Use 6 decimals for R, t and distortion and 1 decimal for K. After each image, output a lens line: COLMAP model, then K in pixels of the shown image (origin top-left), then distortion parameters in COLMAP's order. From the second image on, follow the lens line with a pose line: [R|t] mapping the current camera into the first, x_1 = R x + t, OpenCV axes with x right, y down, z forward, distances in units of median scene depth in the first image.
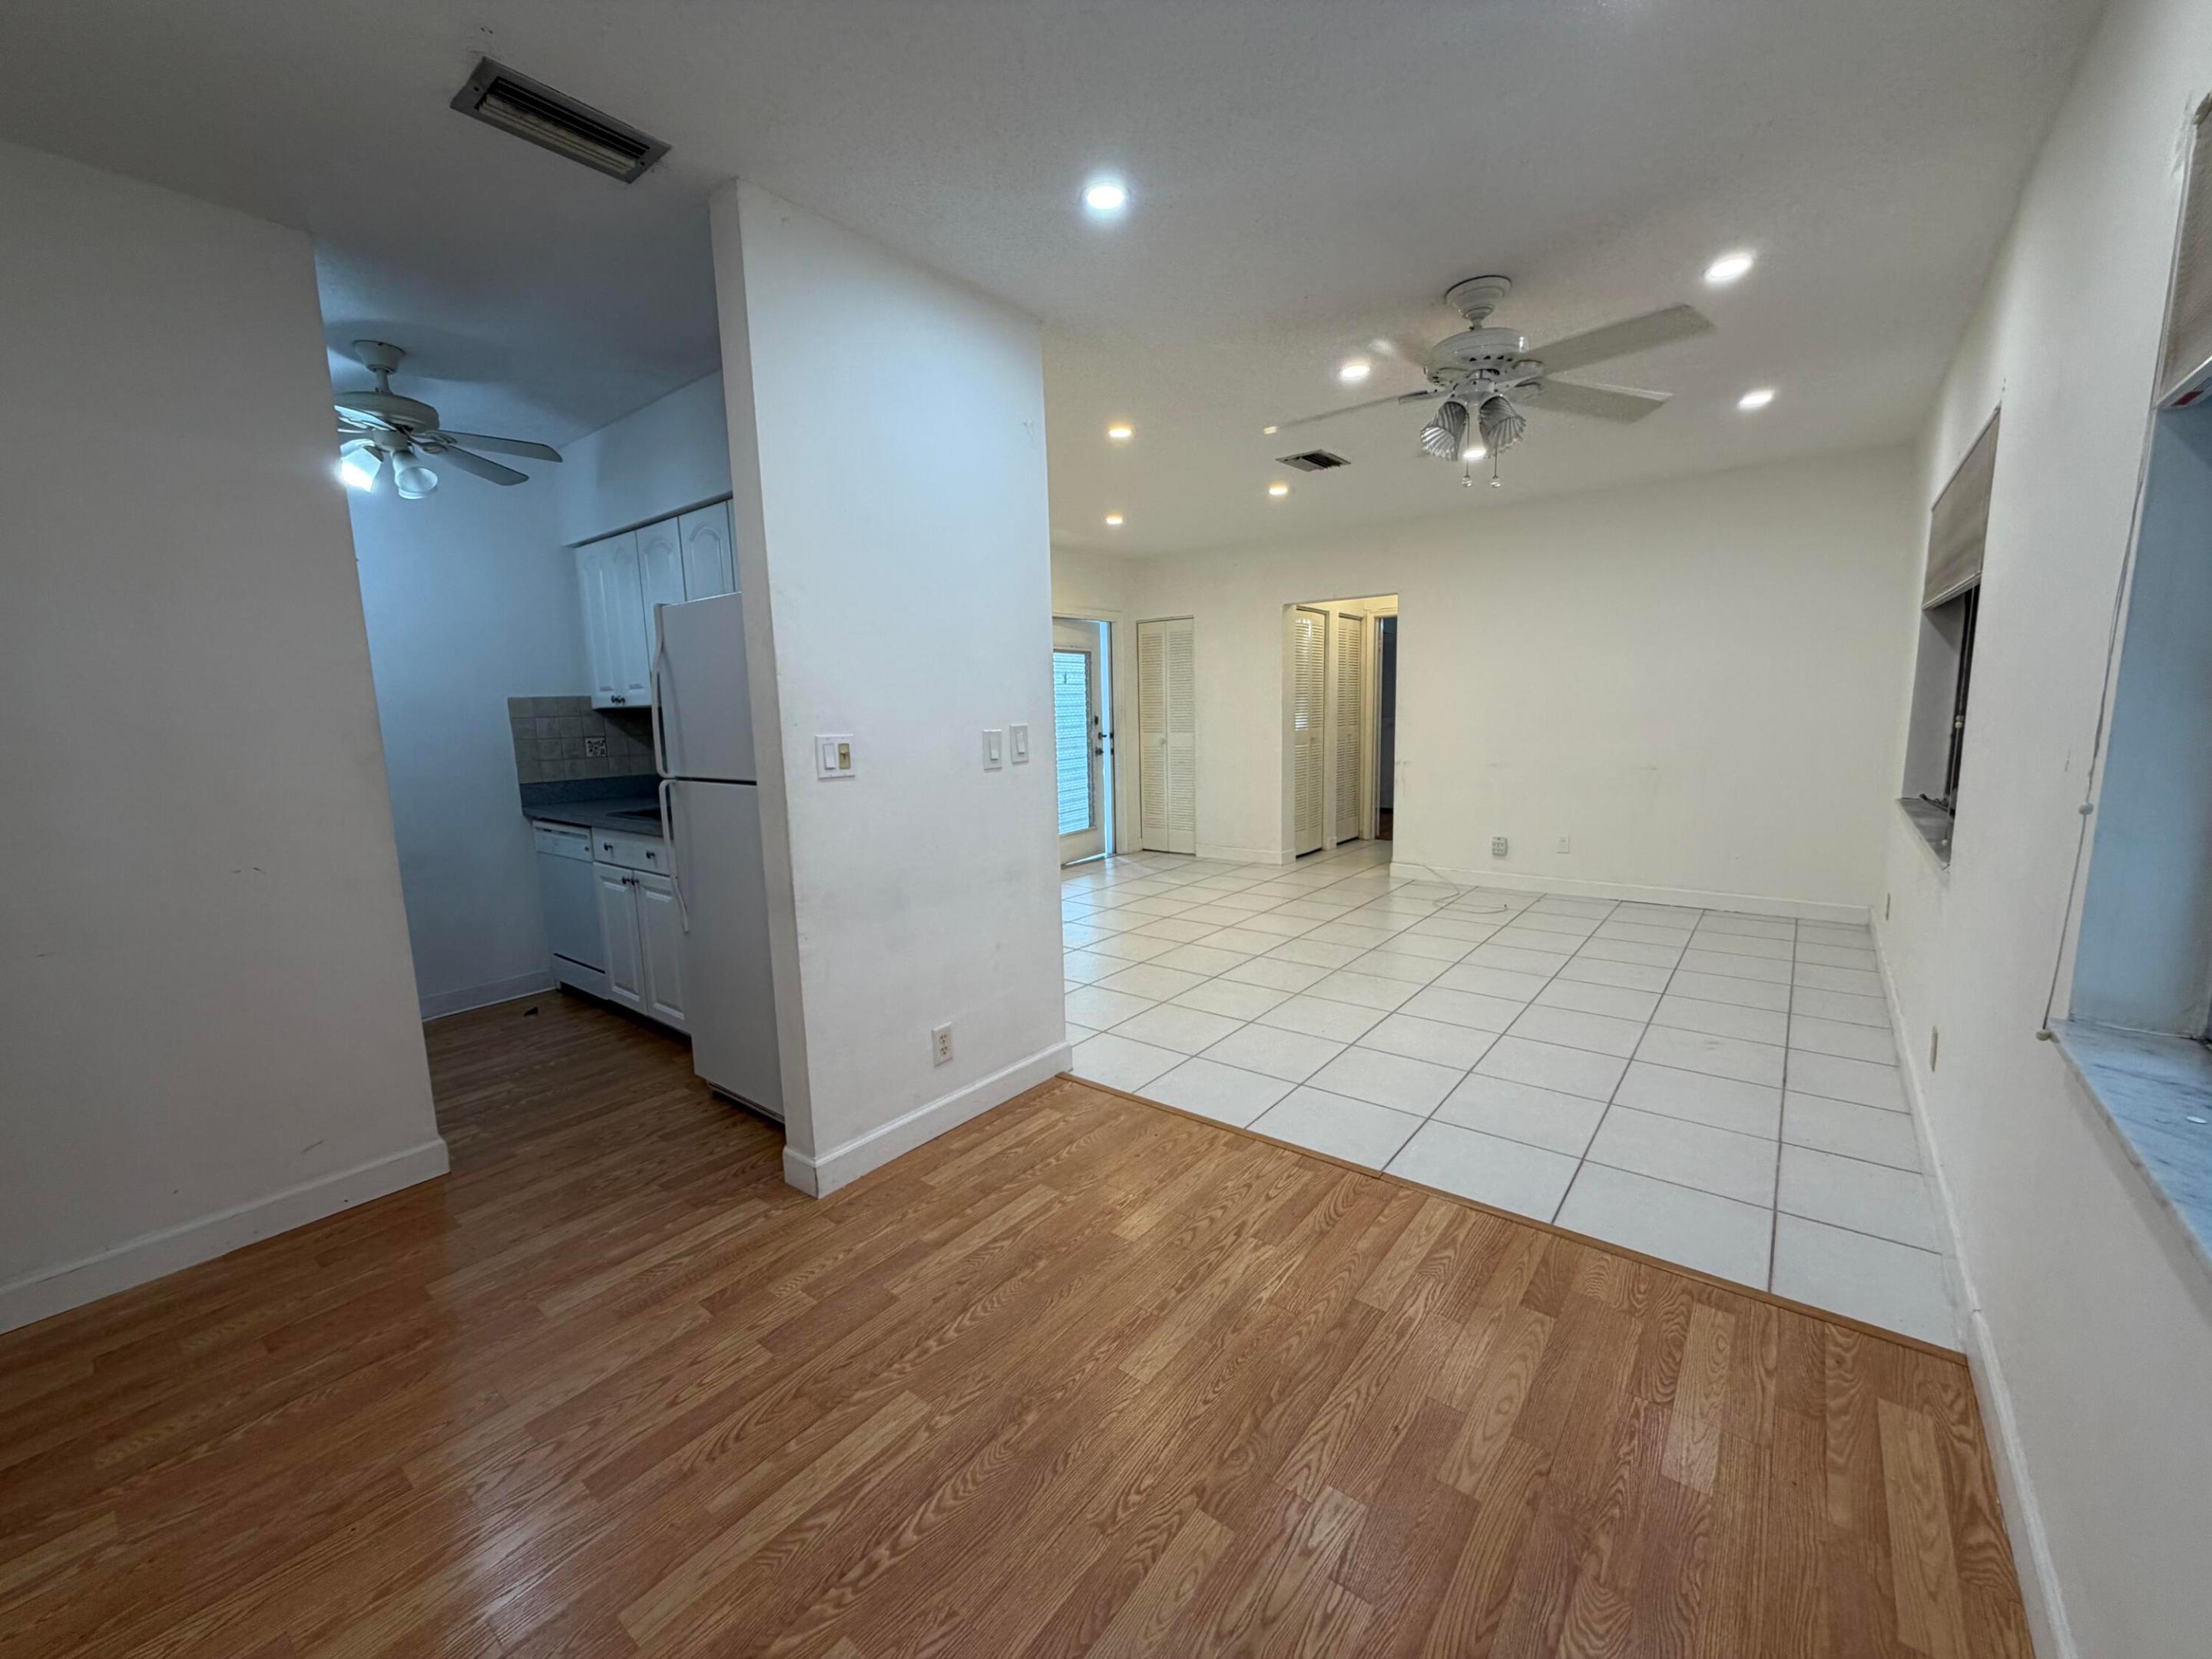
lens RADIAL K [[887.4, 0, 1102.0], [0, 887.4, 824.5], [0, 0, 1]] dist [0.002941, -0.000228]
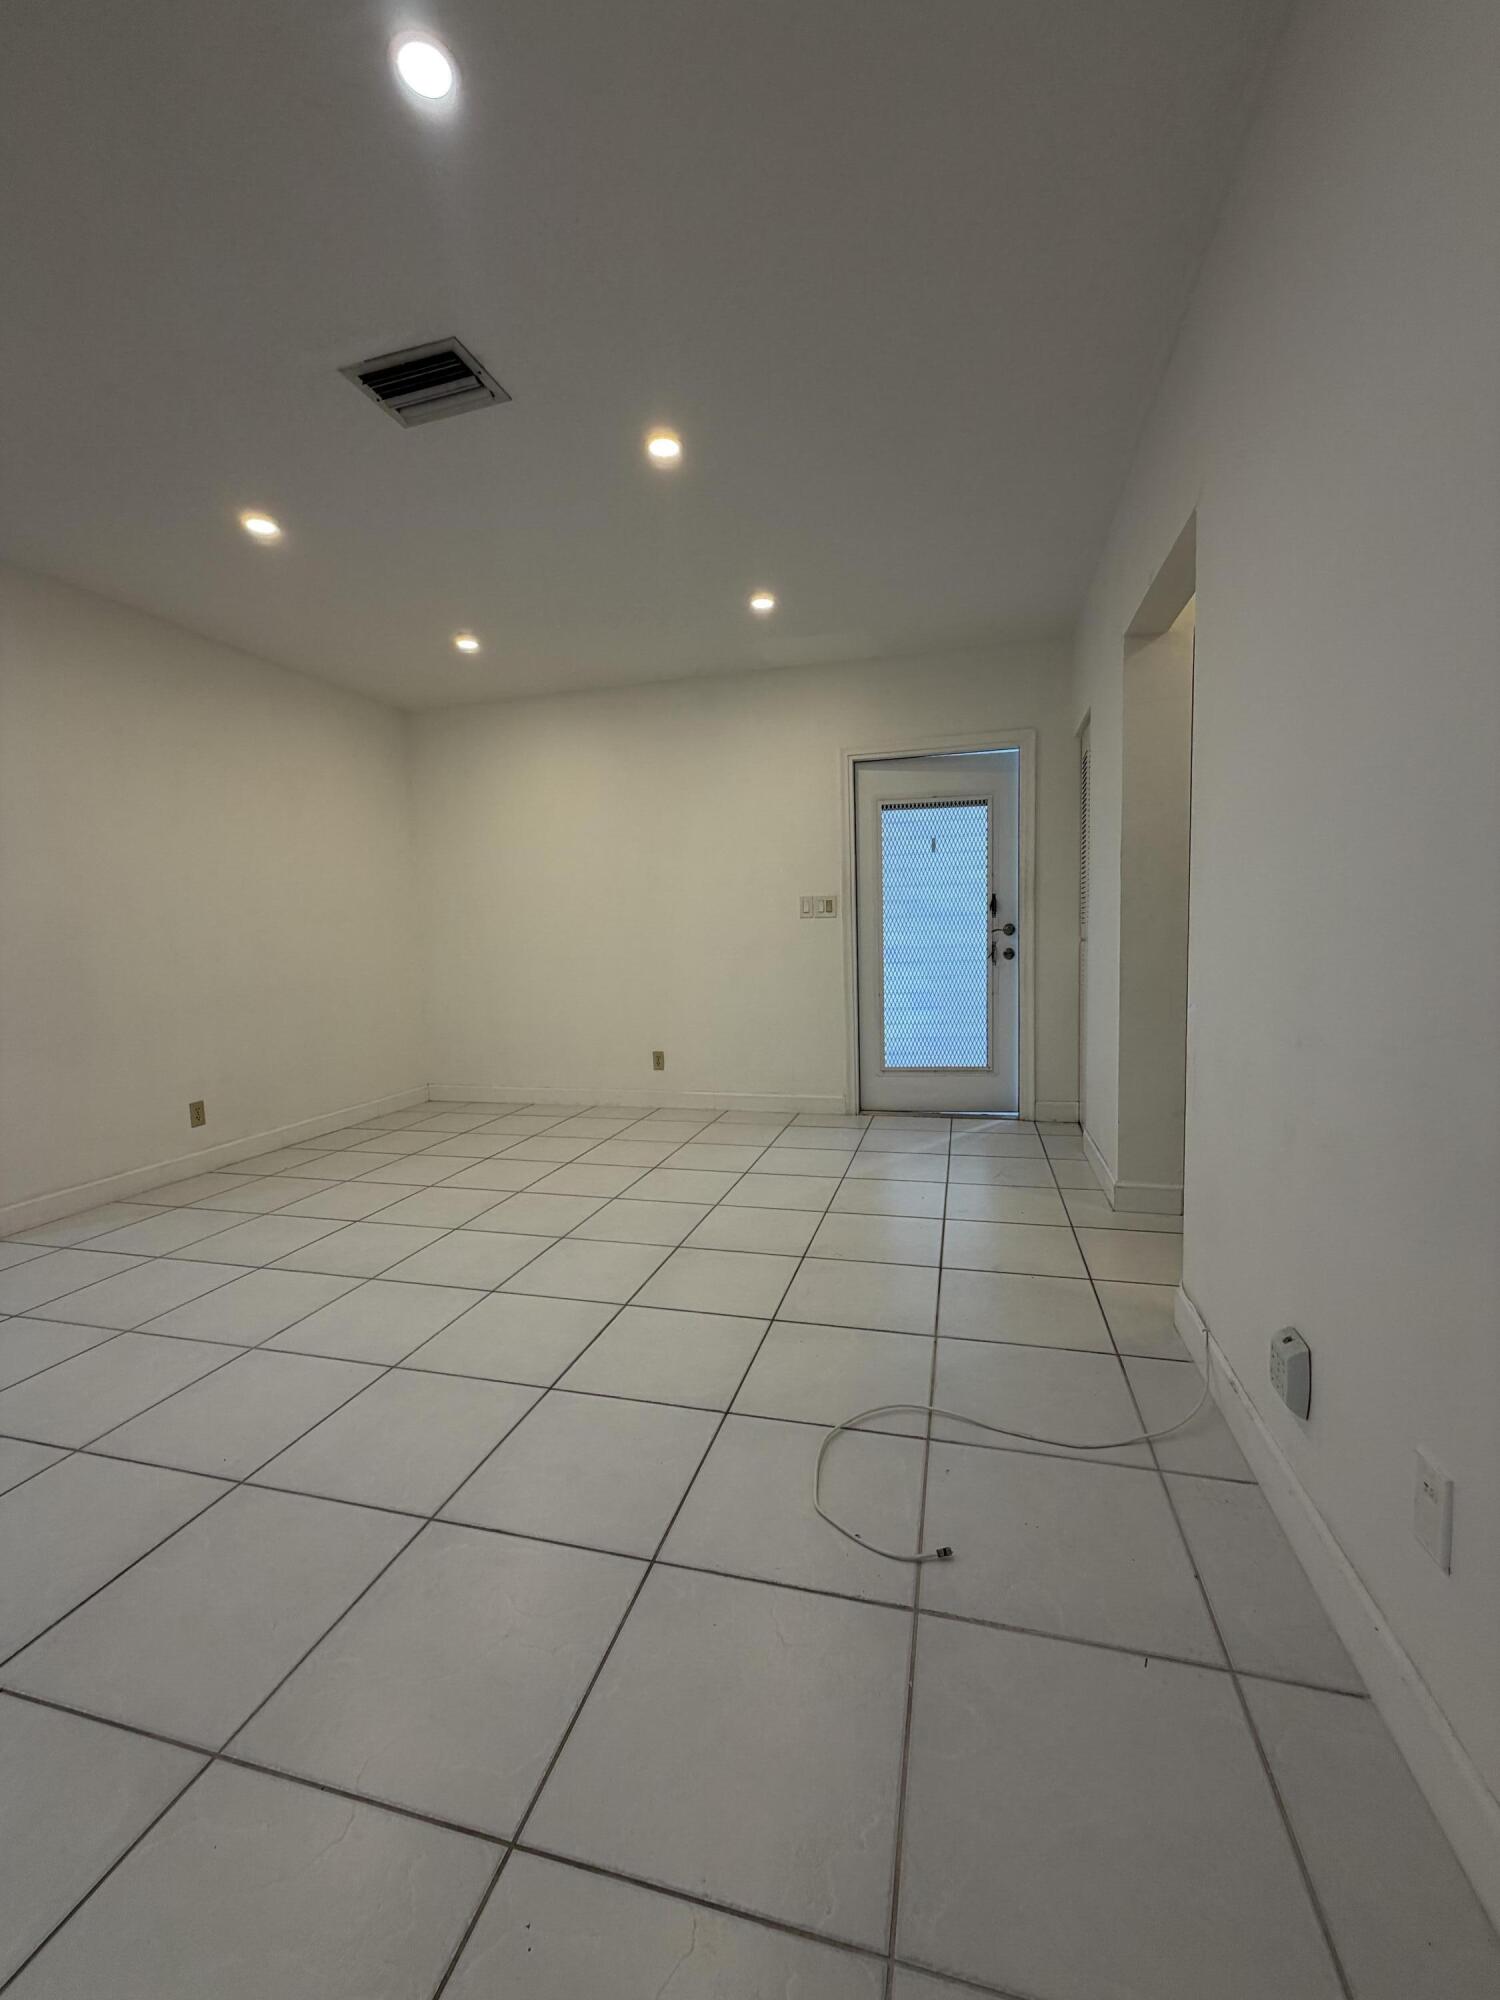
lens RADIAL K [[802.3, 0, 749.2], [0, 802.3, 996.3], [0, 0, 1]] dist [0.002941, -0.000228]
pose [[0.395175, 0.082944, -0.914854, 0.873655], [-0.108633, 0.993146, 0.043118, -0.107219], [0.912160, 0.082345, 0.401477, 1.141947]]
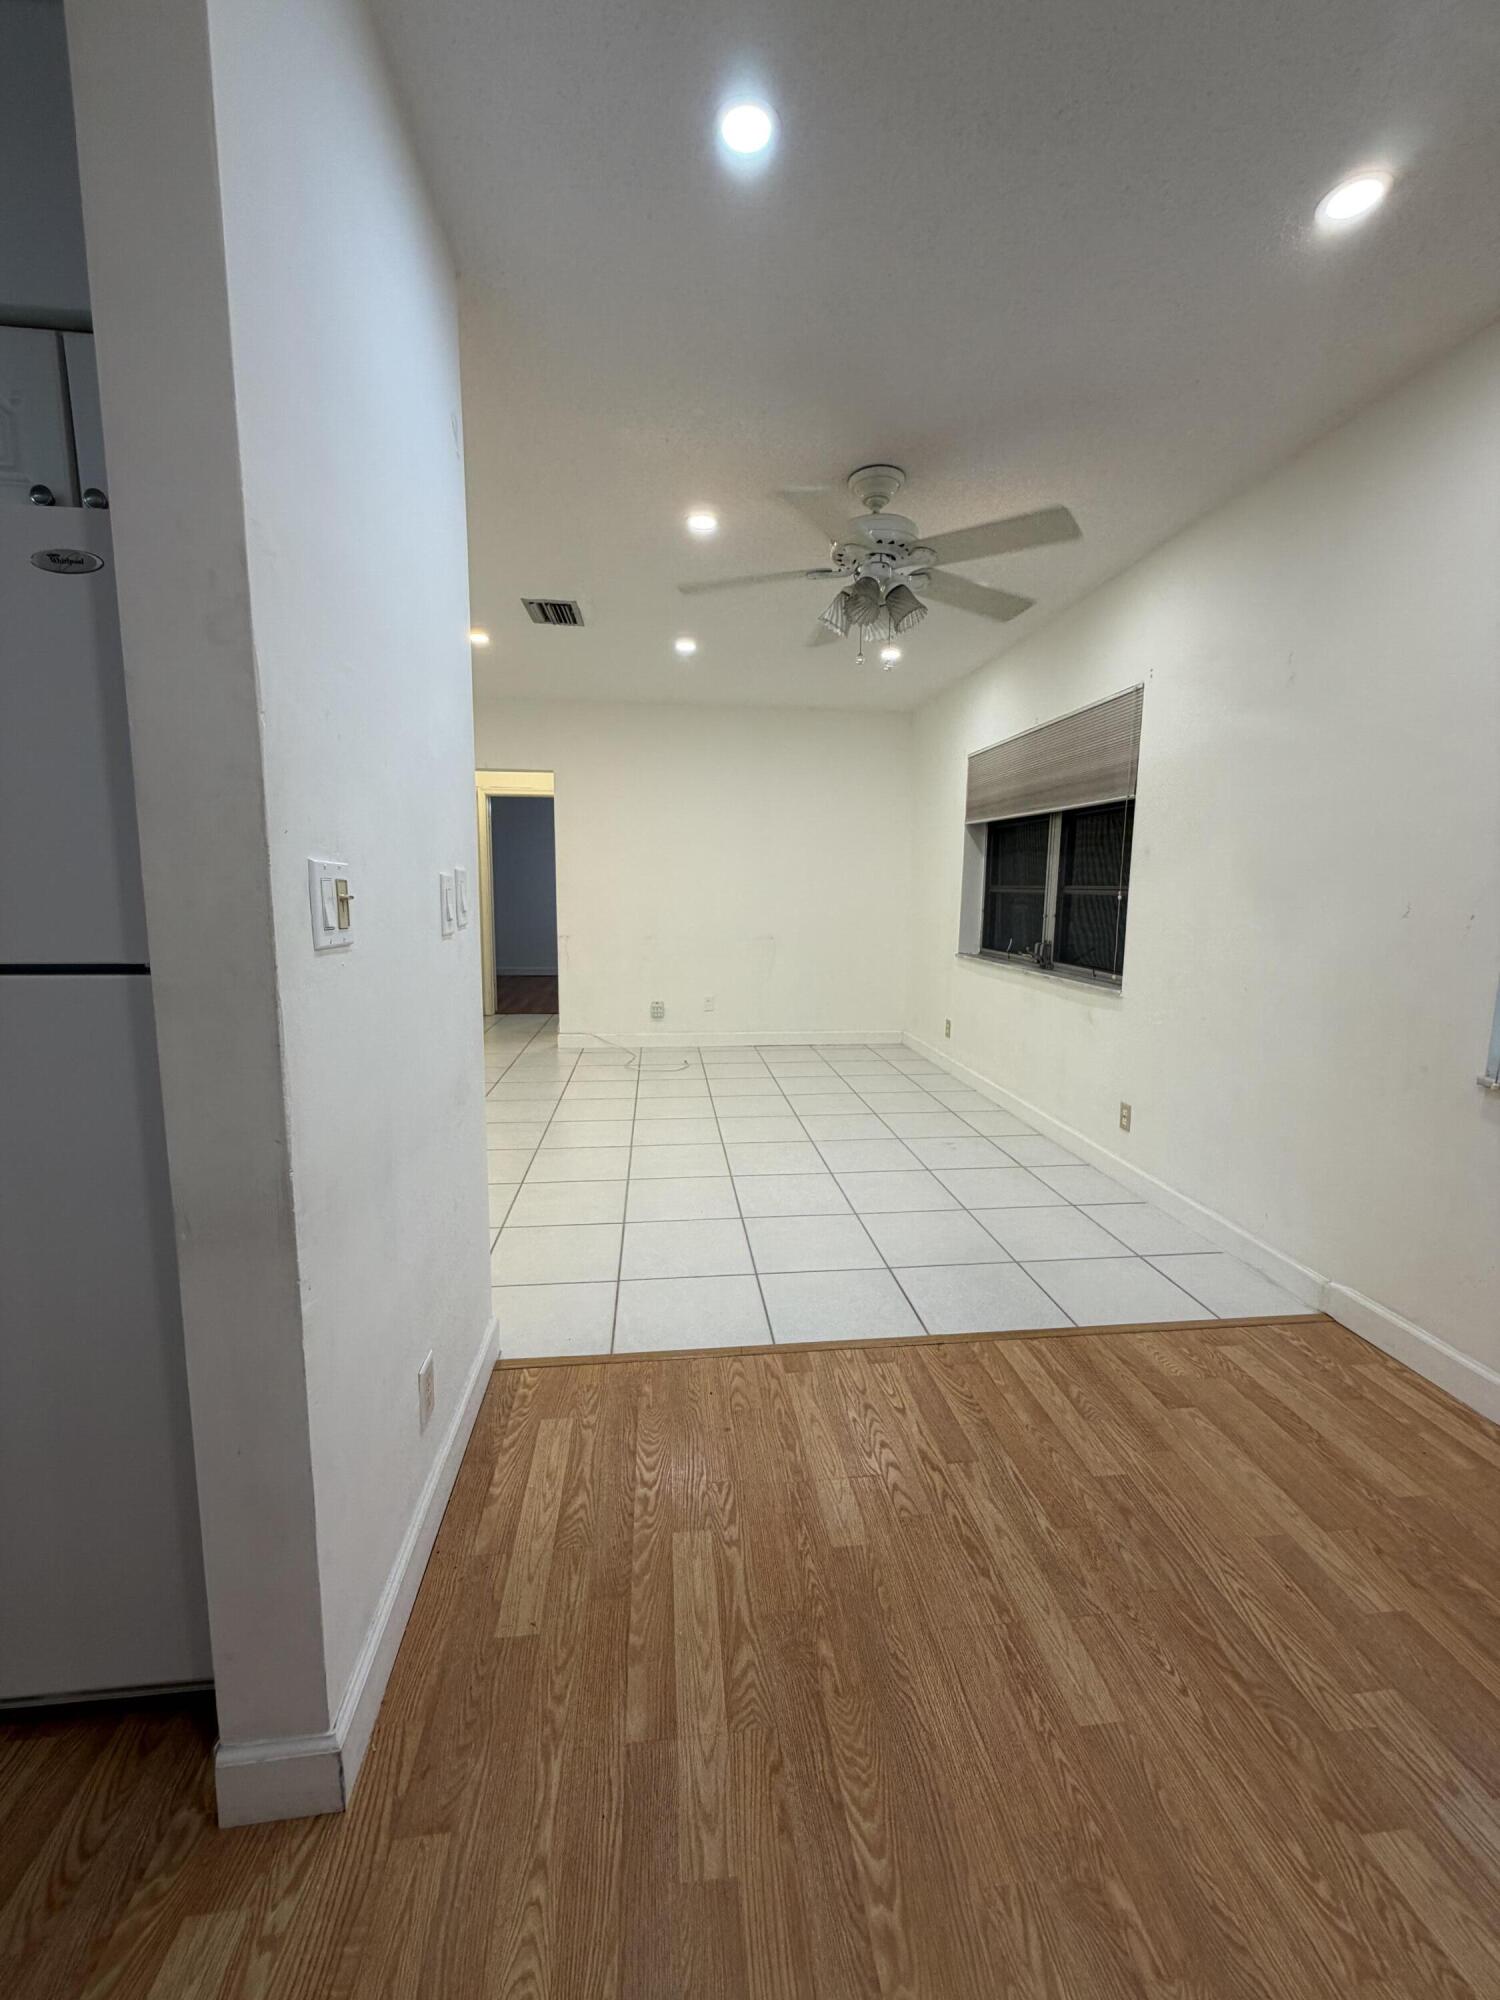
lens RADIAL K [[802.3, 0, 752.0], [0, 802.3, 991.5], [0, 0, 1]] dist [0.002941, -0.000228]
pose [[0.706342, -0.061332, 0.705209, -0.261394], [0.069070, 0.997457, 0.017567, -0.011394], [-0.704493, 0.036300, 0.708782, 0.300408]]
